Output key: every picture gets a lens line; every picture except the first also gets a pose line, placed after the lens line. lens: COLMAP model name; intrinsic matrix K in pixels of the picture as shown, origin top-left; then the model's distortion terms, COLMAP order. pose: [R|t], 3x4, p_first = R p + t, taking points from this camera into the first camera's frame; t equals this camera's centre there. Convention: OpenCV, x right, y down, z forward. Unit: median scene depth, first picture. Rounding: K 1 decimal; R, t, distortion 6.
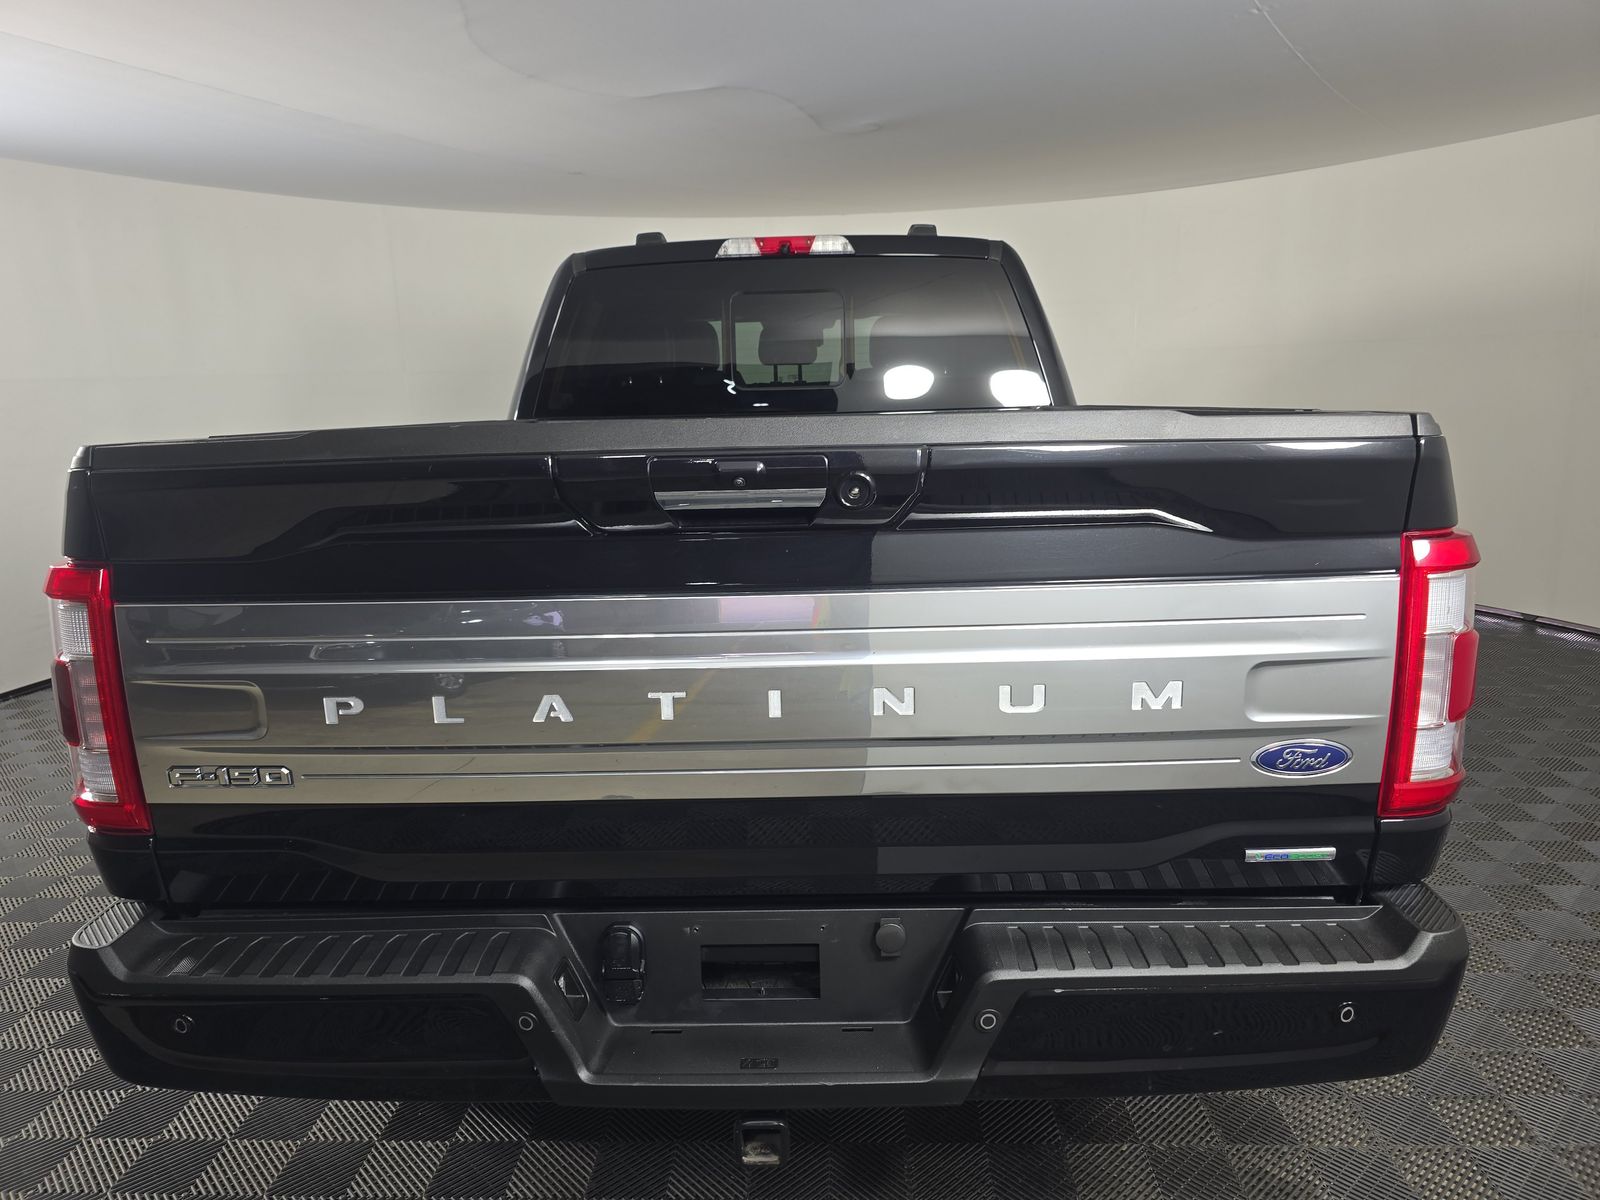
lens RADIAL K [[1113.2, 0, 800.6], [0, 1113.2, 604.0], [0, 0, 1]] dist [0.050653, -0.004518]
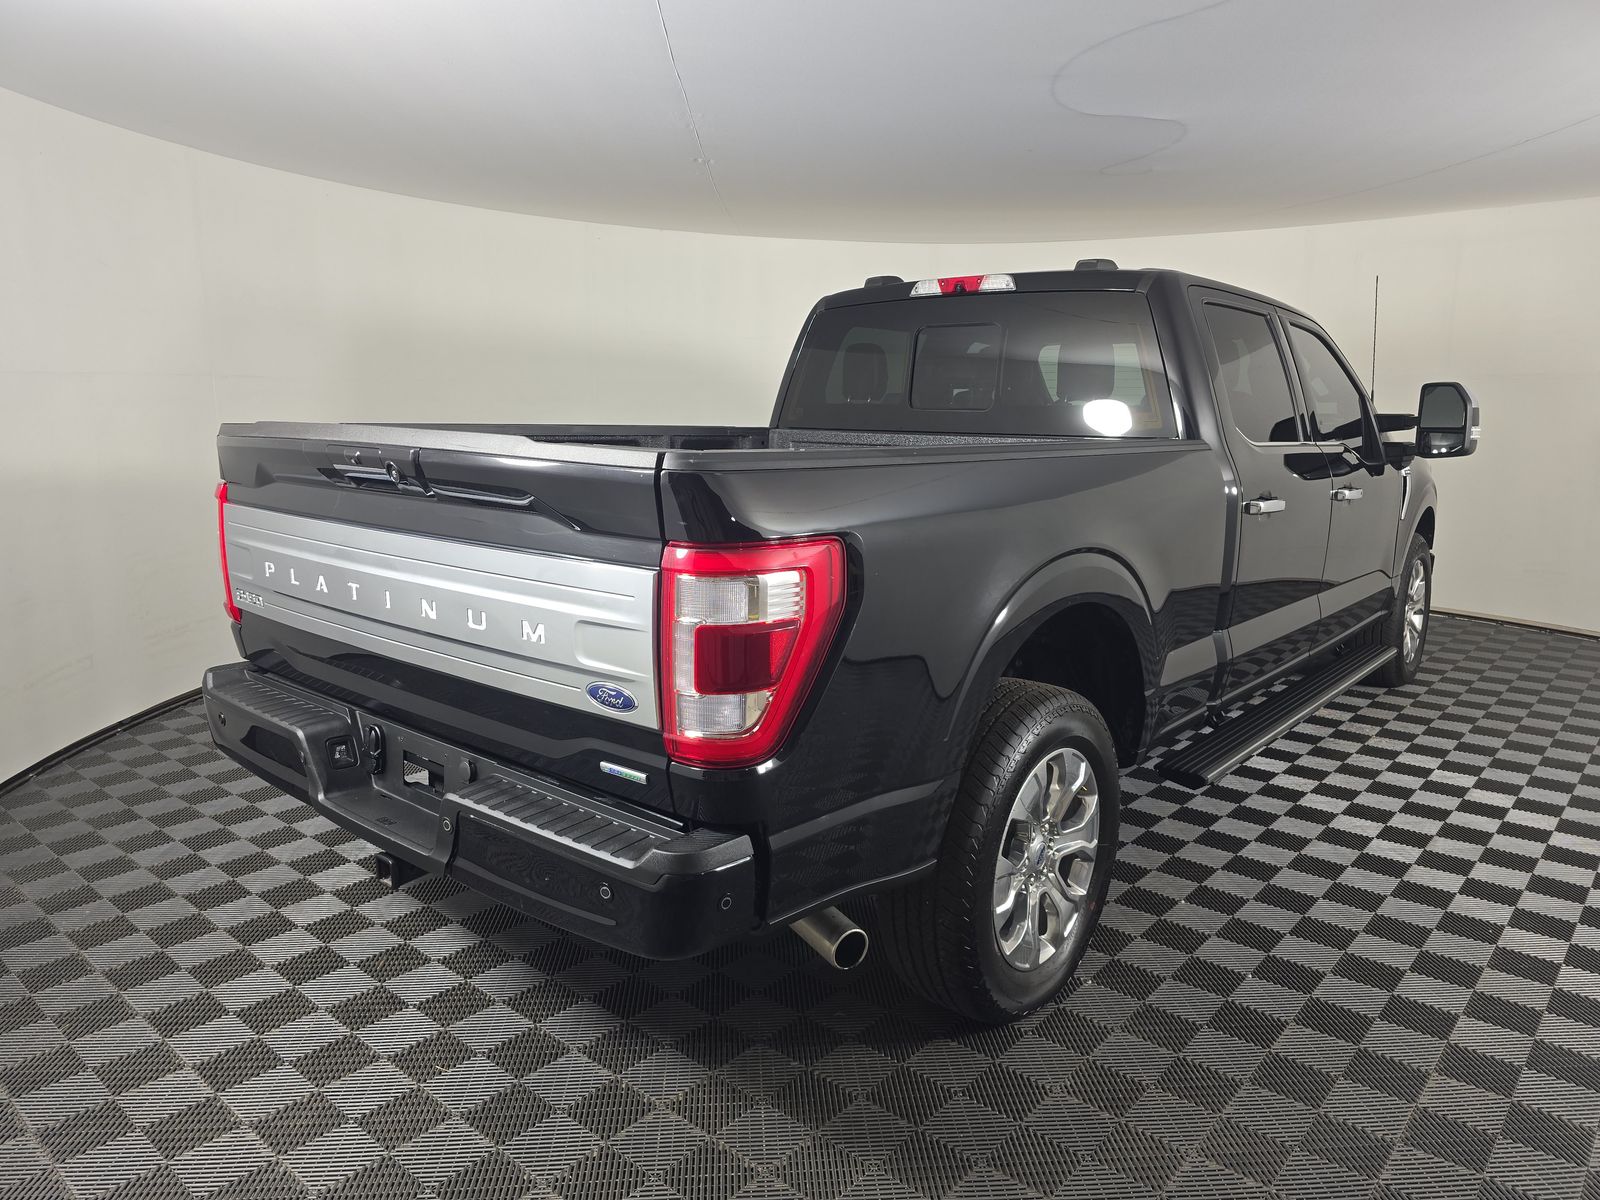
lens RADIAL K [[1113.2, 0, 806.1], [0, 1113.2, 596.7], [0, 0, 1]] dist [0.050653, -0.004518]
pose [[0.770687, 0.144592, -0.620592, 1.403538], [-0.151479, 0.987569, 0.041978, -0.073832], [0.618947, 0.061655, 0.783009, 0.079437]]
